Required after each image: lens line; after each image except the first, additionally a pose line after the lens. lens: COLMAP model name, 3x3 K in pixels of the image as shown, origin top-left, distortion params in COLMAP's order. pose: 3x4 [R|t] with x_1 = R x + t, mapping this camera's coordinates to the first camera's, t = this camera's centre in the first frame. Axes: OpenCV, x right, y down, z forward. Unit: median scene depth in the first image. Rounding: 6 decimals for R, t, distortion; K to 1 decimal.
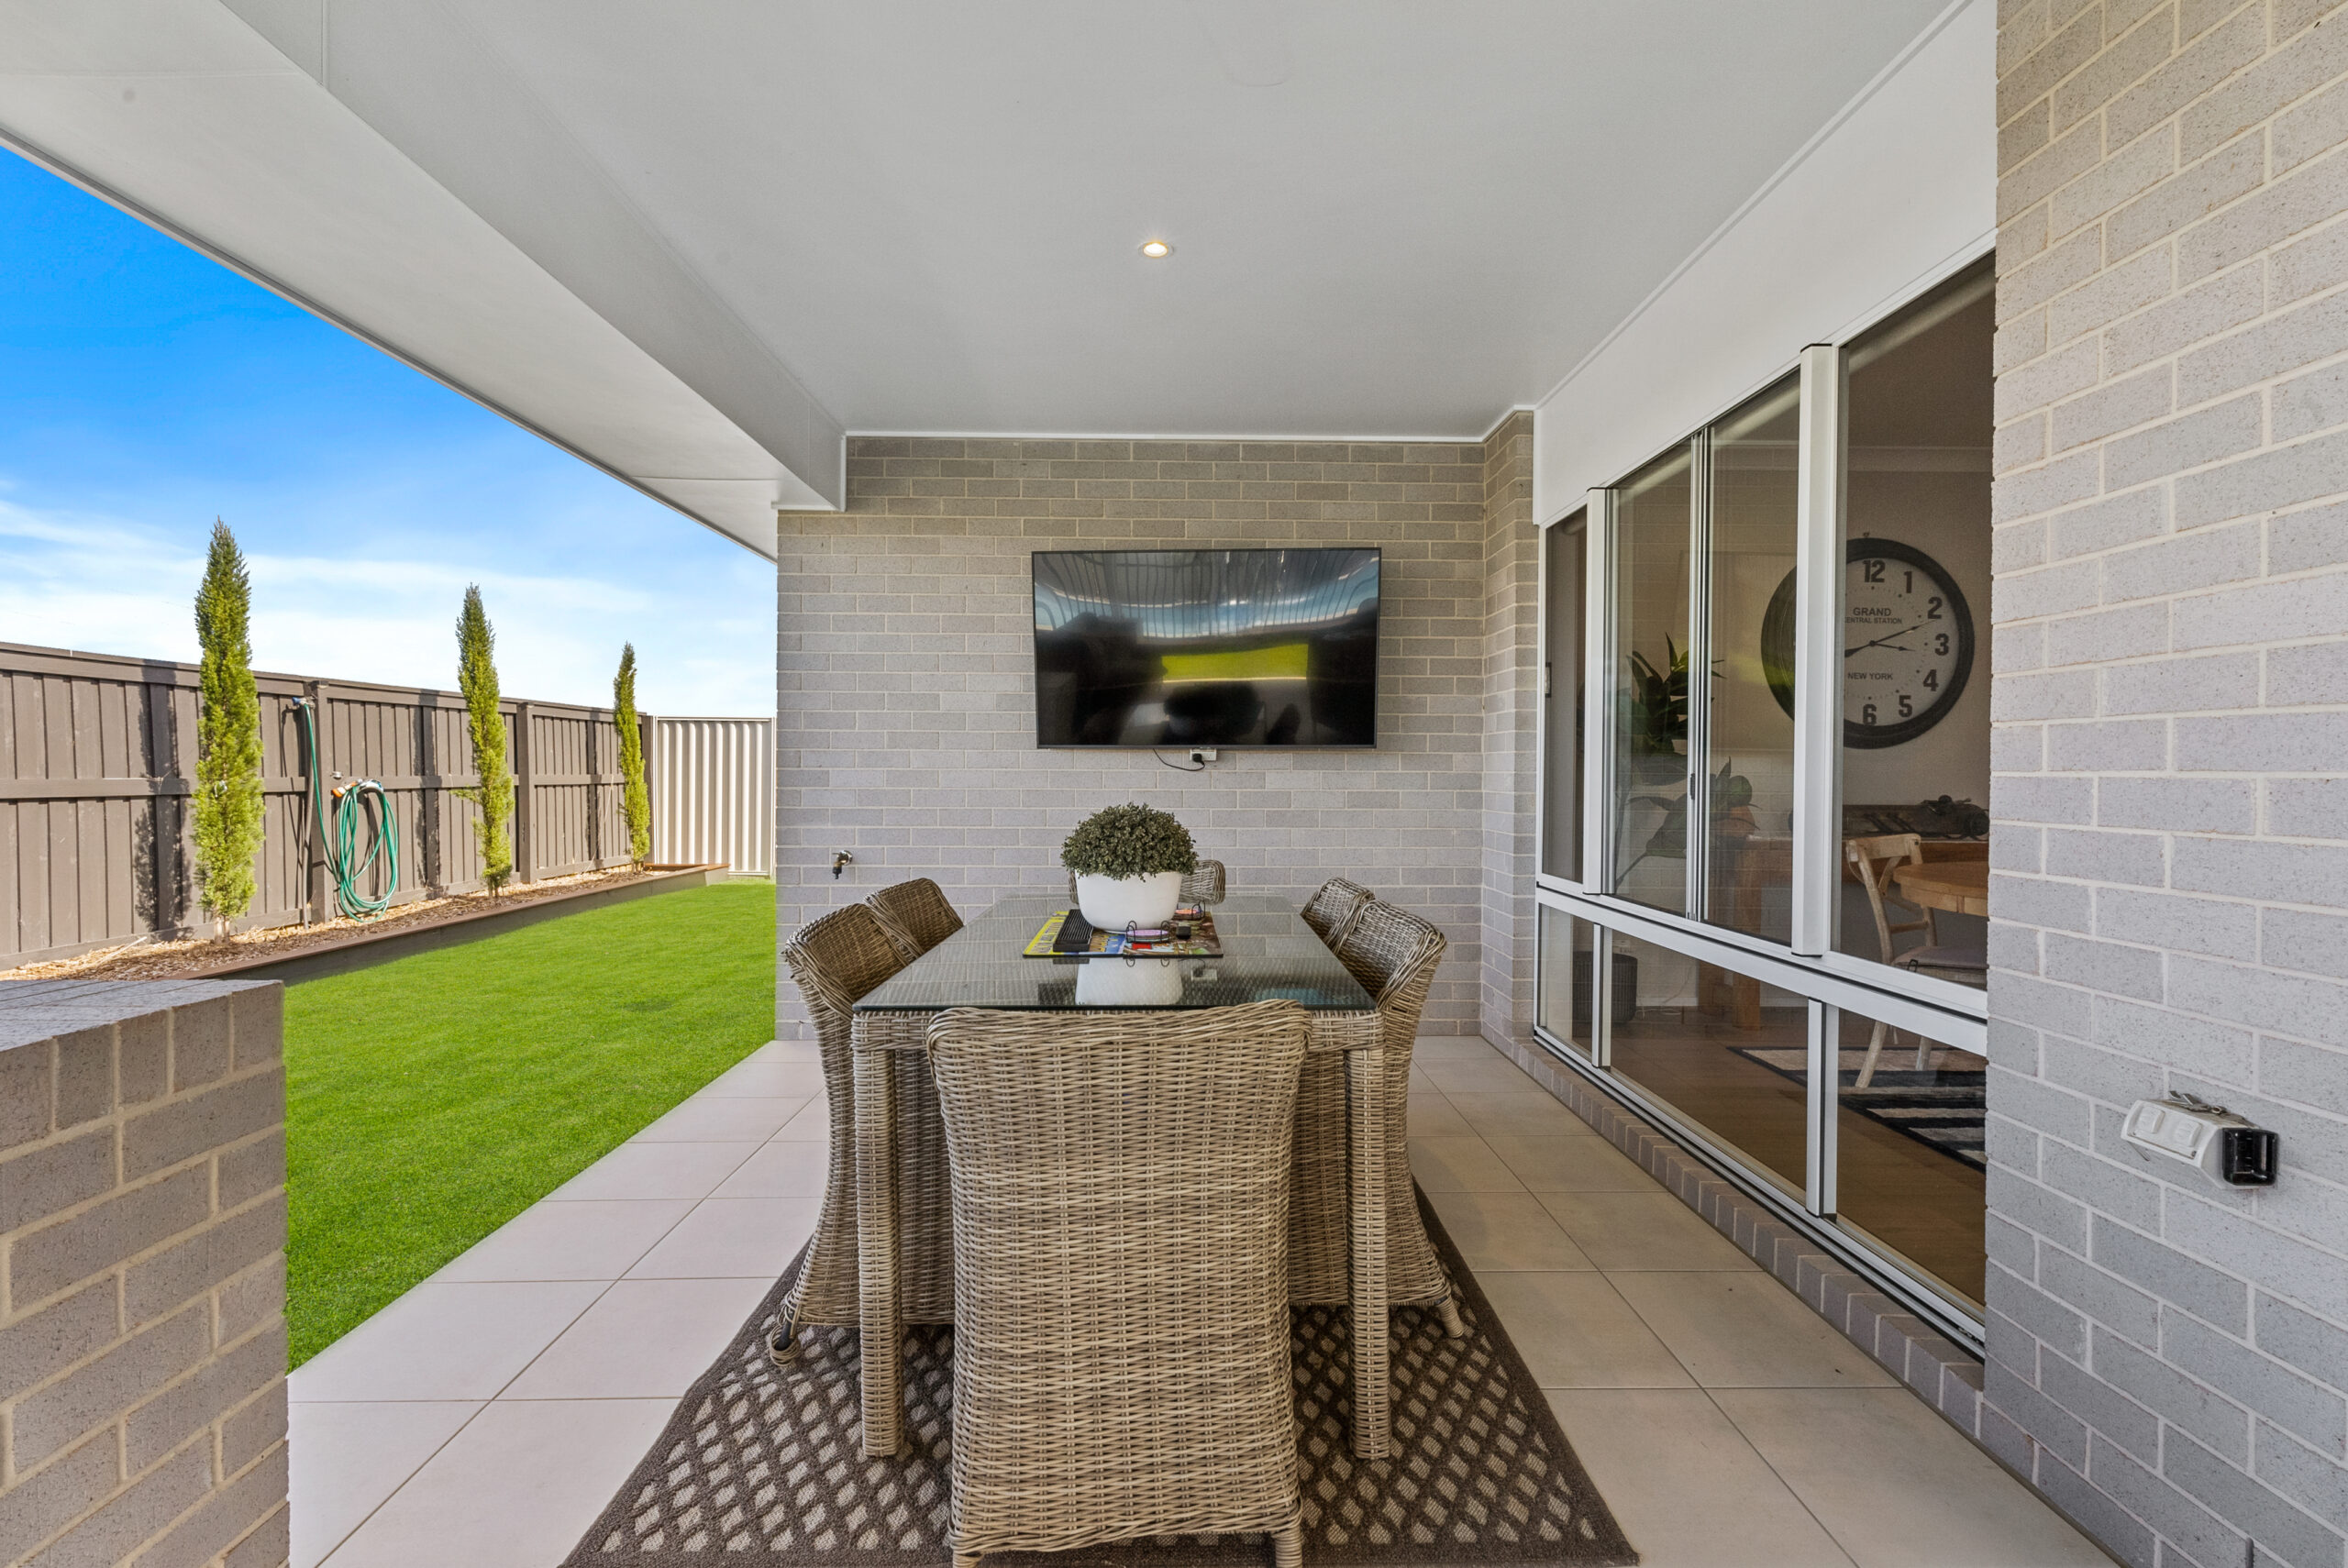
lens RADIAL K [[1047.4, 0, 1164.7], [0, 1047.4, 773.2], [0, 0, 1]] dist [0.004086, 0.000143]
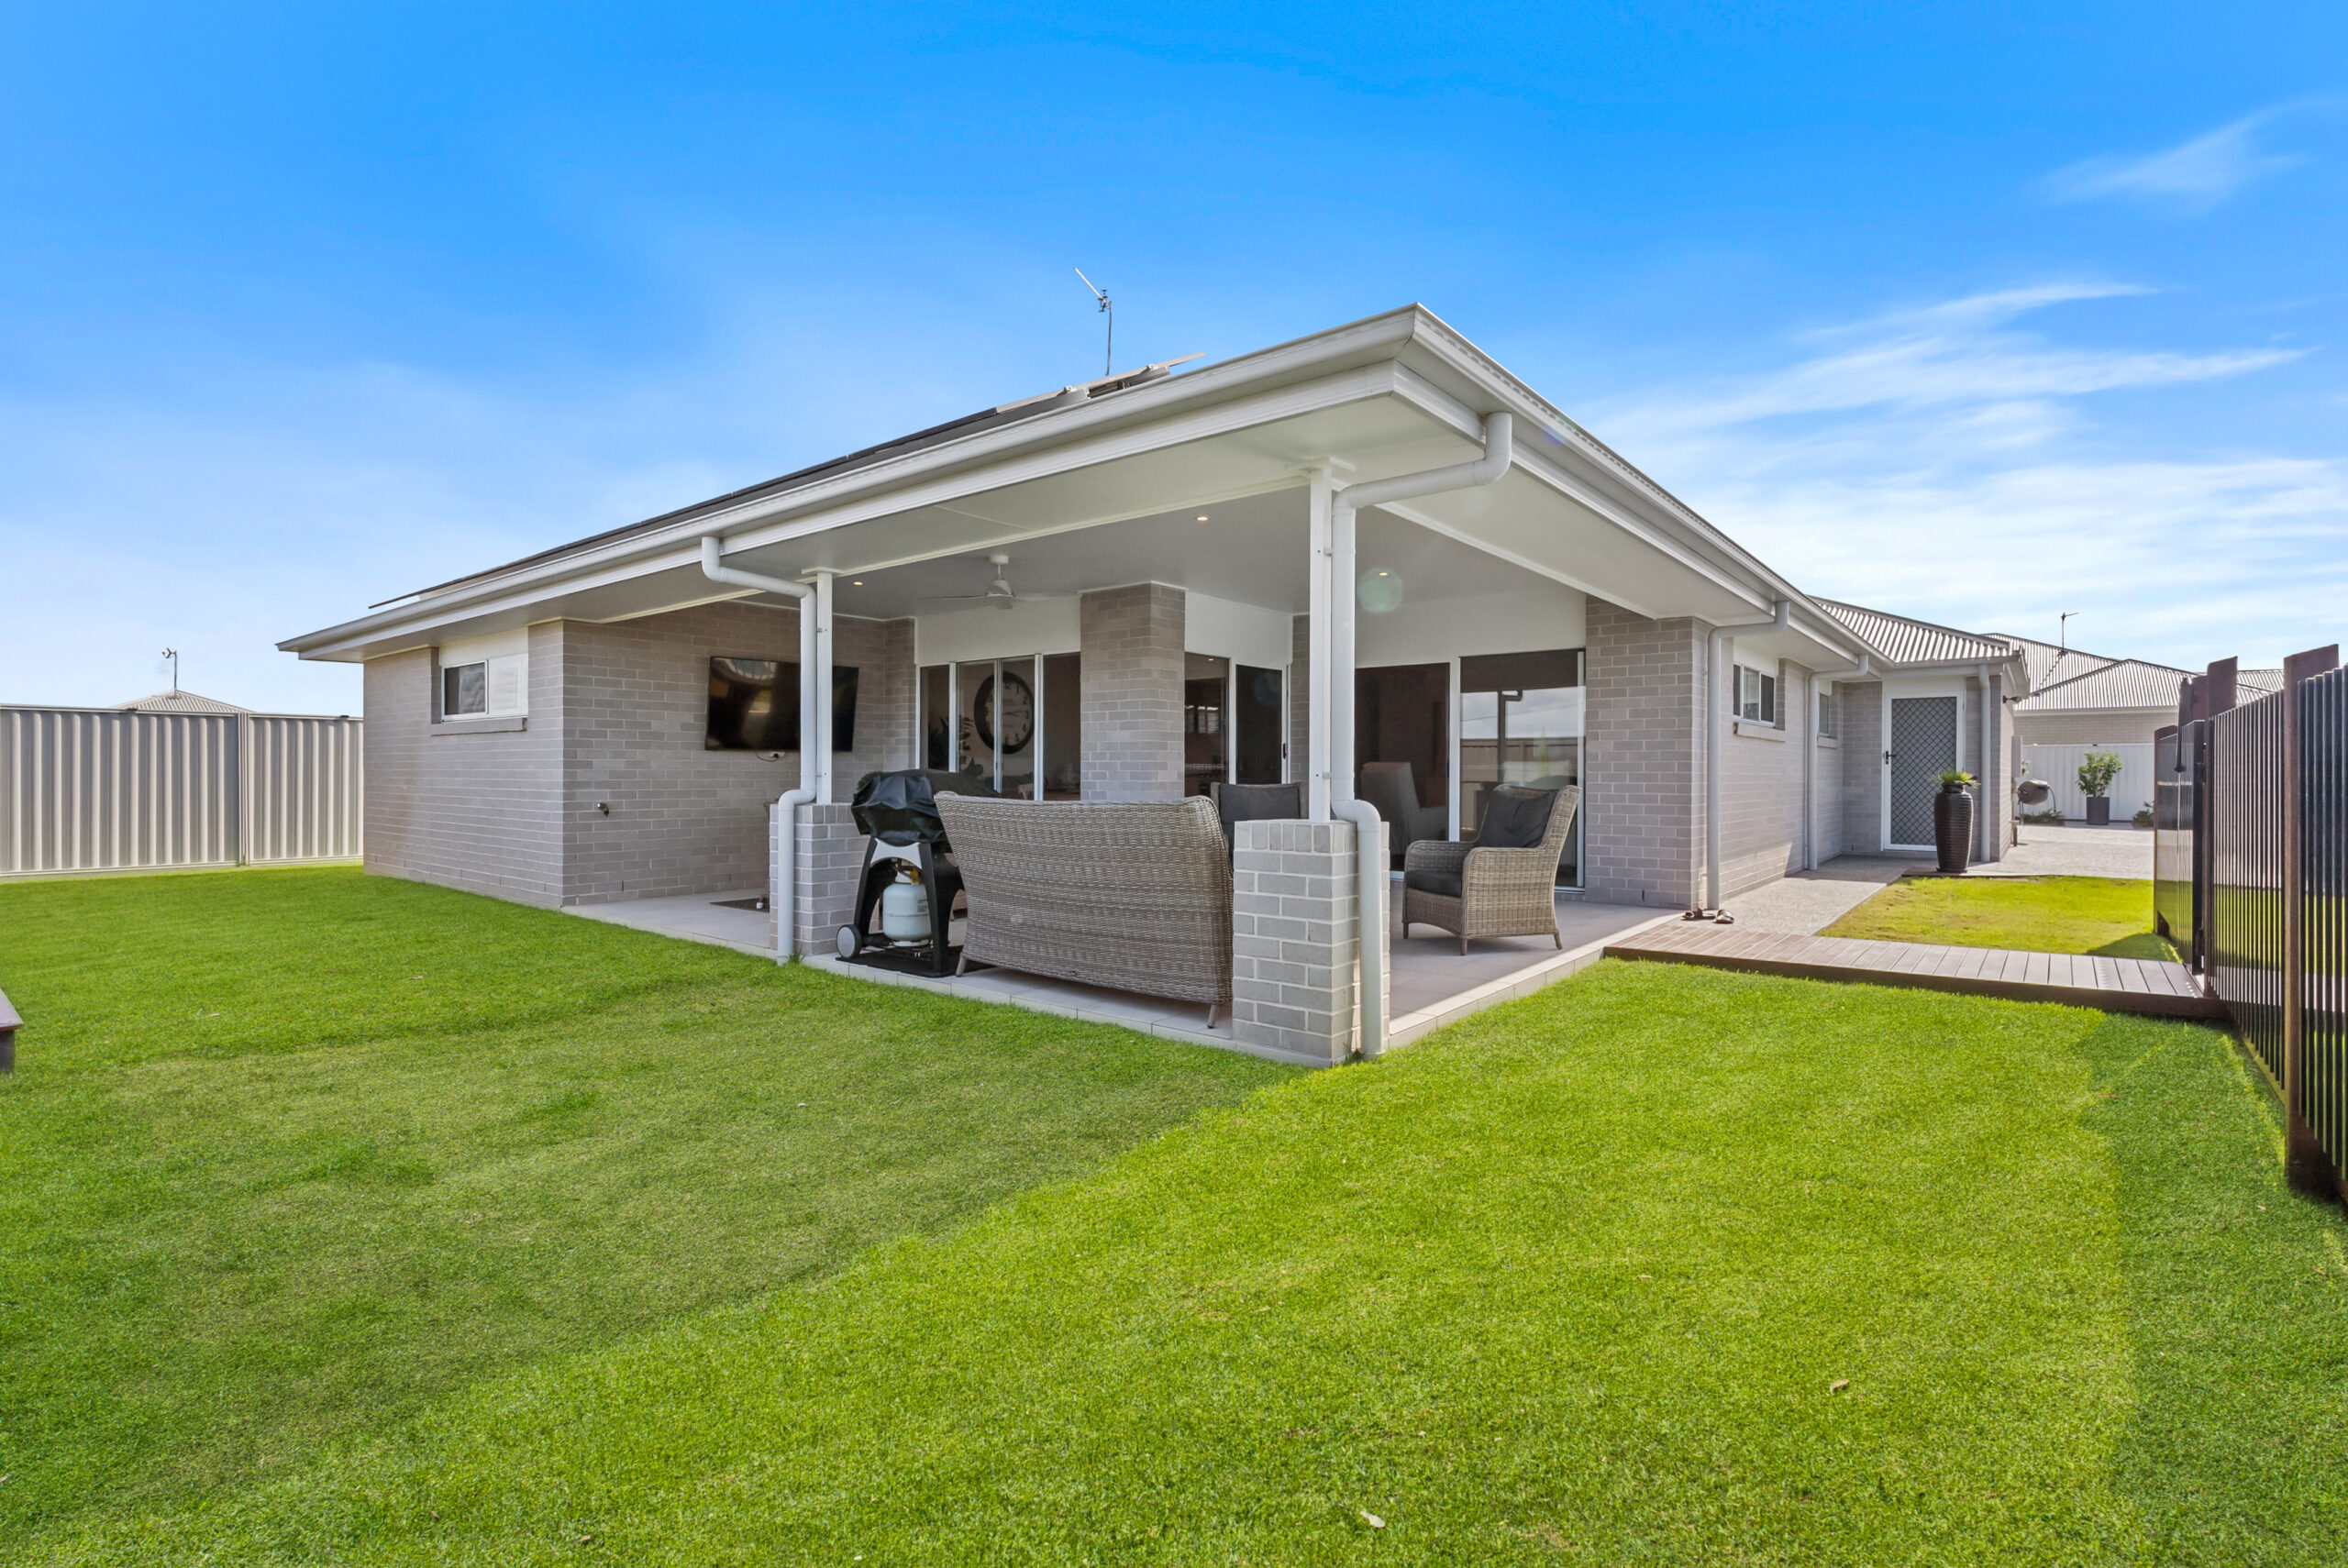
lens RADIAL K [[1047.4, 0, 1172.8], [0, 1047.4, 773.9], [0, 0, 1]] dist [0.004086, 0.000143]
pose [[0.637879, -0.004141, 0.770126, -0.533645], [0.001604, 0.999991, 0.004049, 0.007597], [-0.770135, -0.001347, 0.637879, -0.485694]]
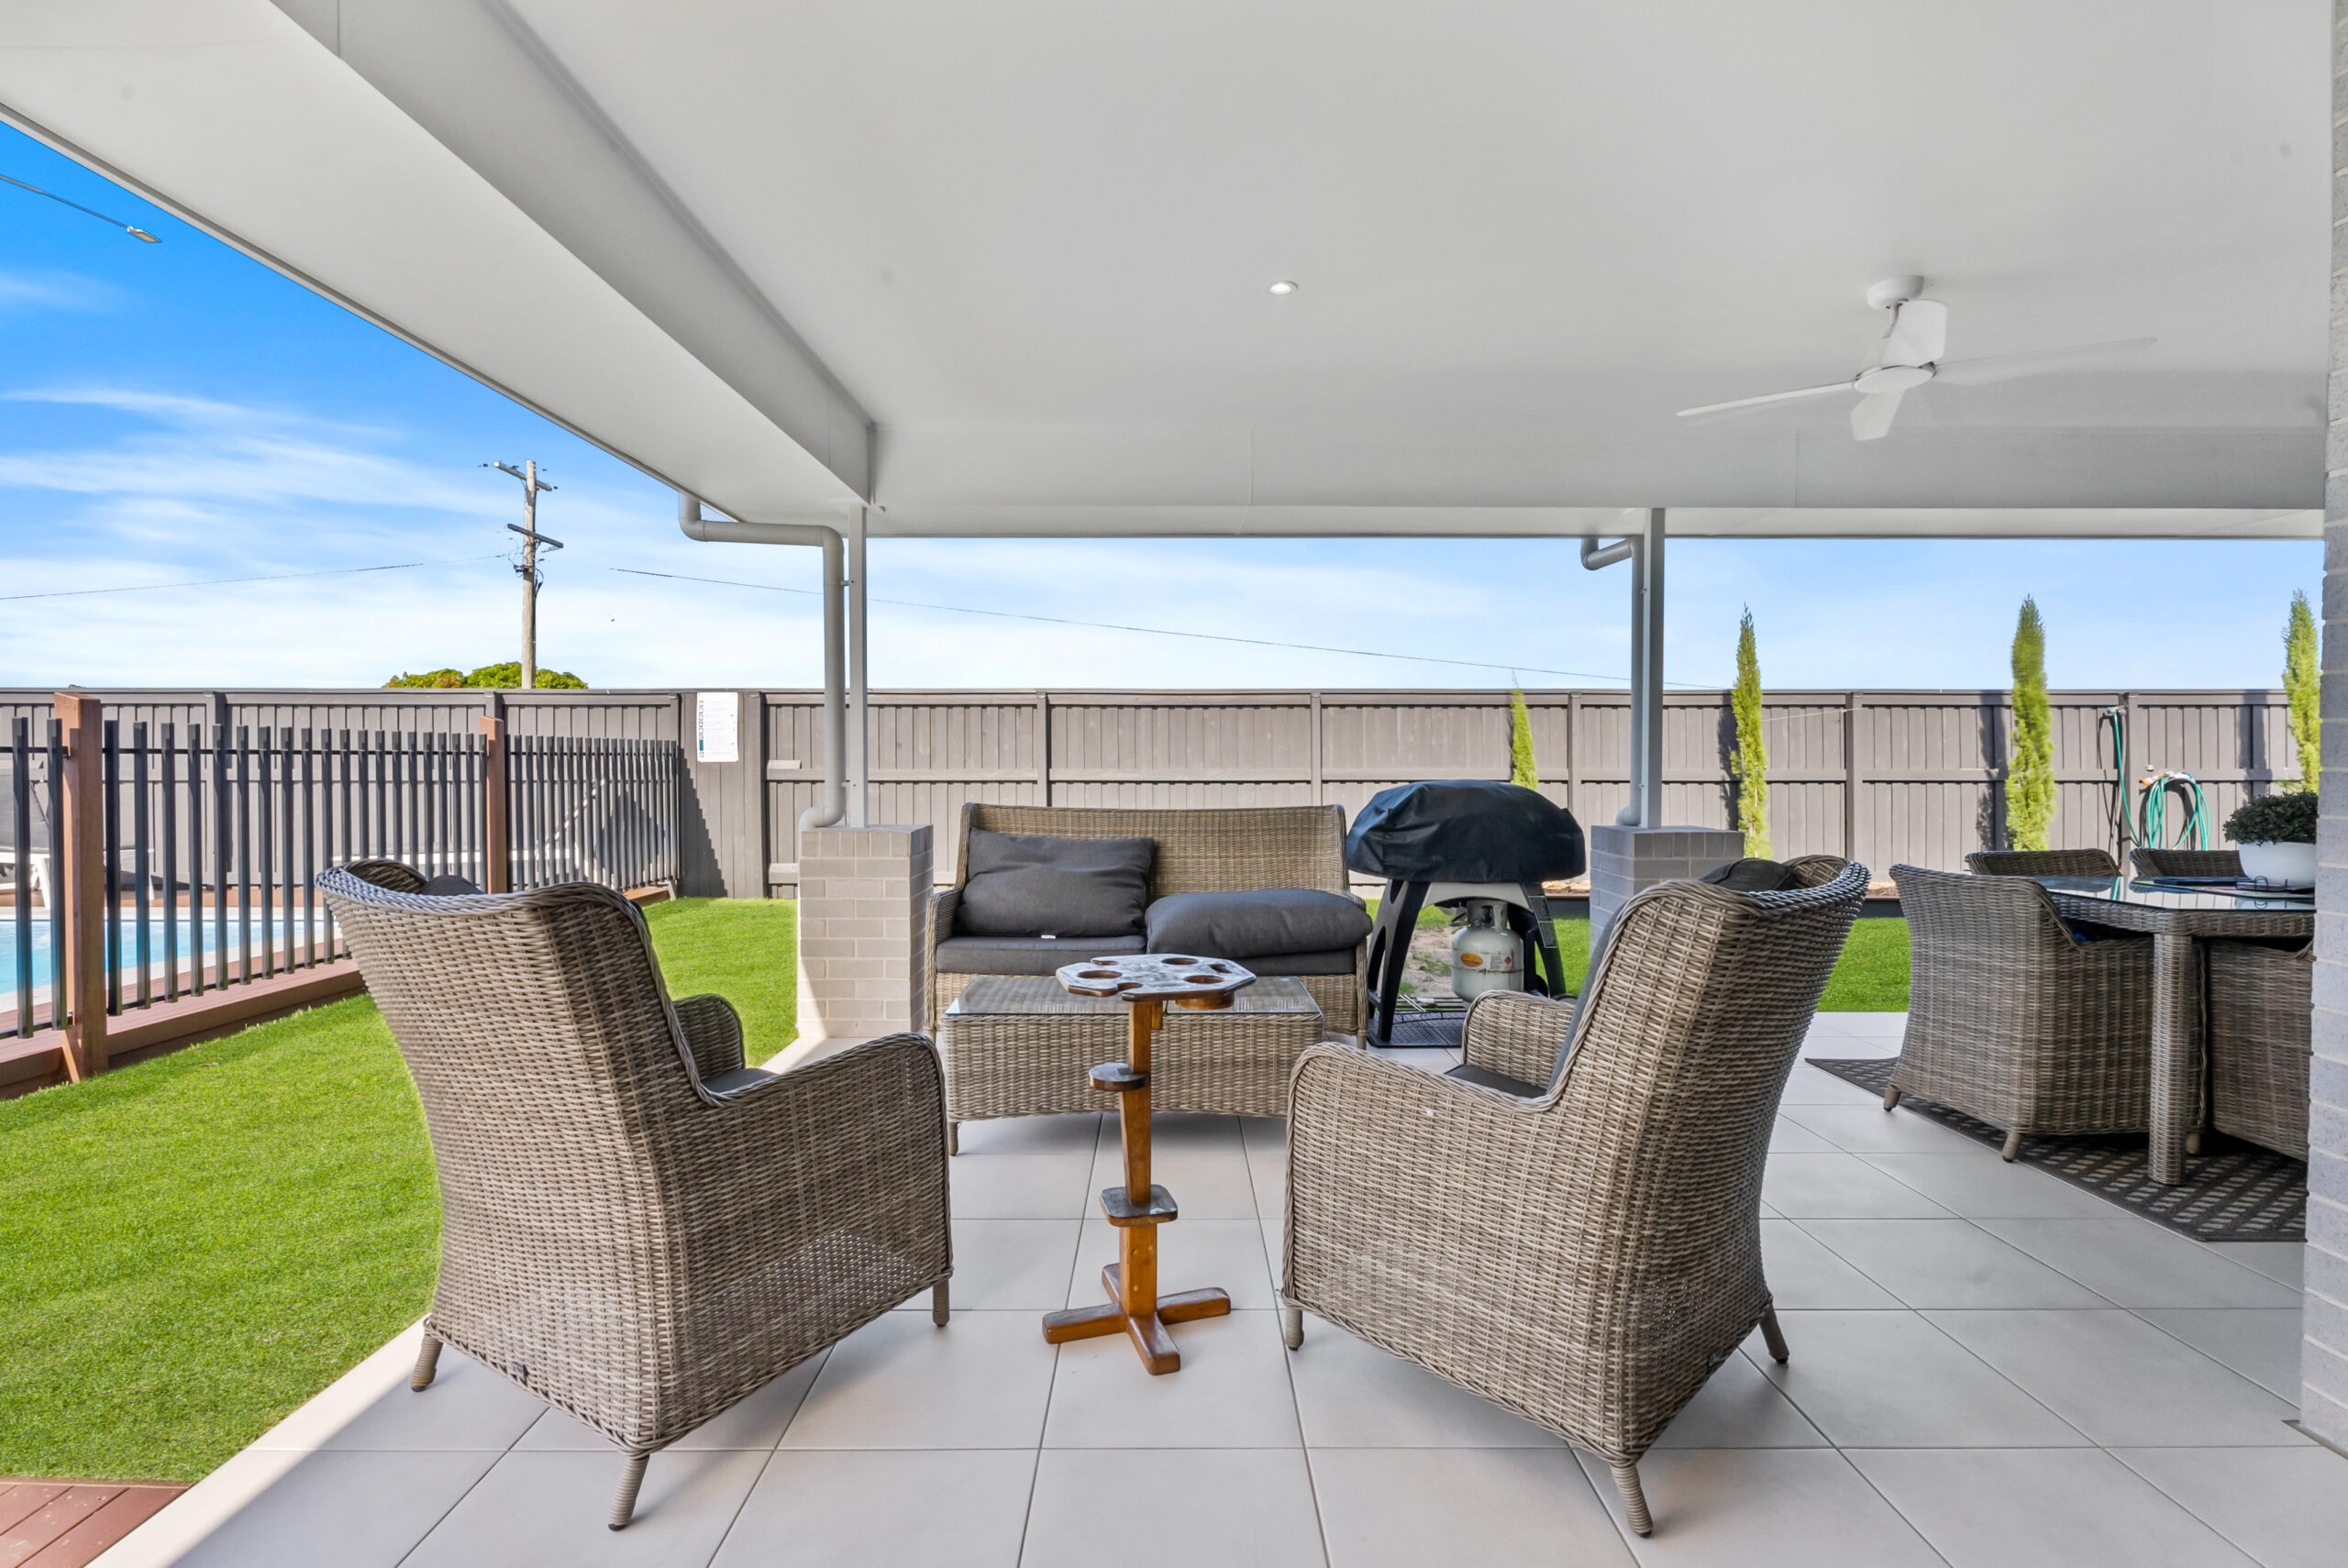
lens RADIAL K [[1047.4, 0, 1174.6], [0, 1047.4, 773.2], [0, 0, 1]] dist [0.004086, 0.000143]
pose [[0.000590, 0.009017, -0.999959, 0.530552], [-0.002319, 0.999957, 0.009016, -0.000325], [0.999997, 0.002313, 0.000611, -0.158338]]
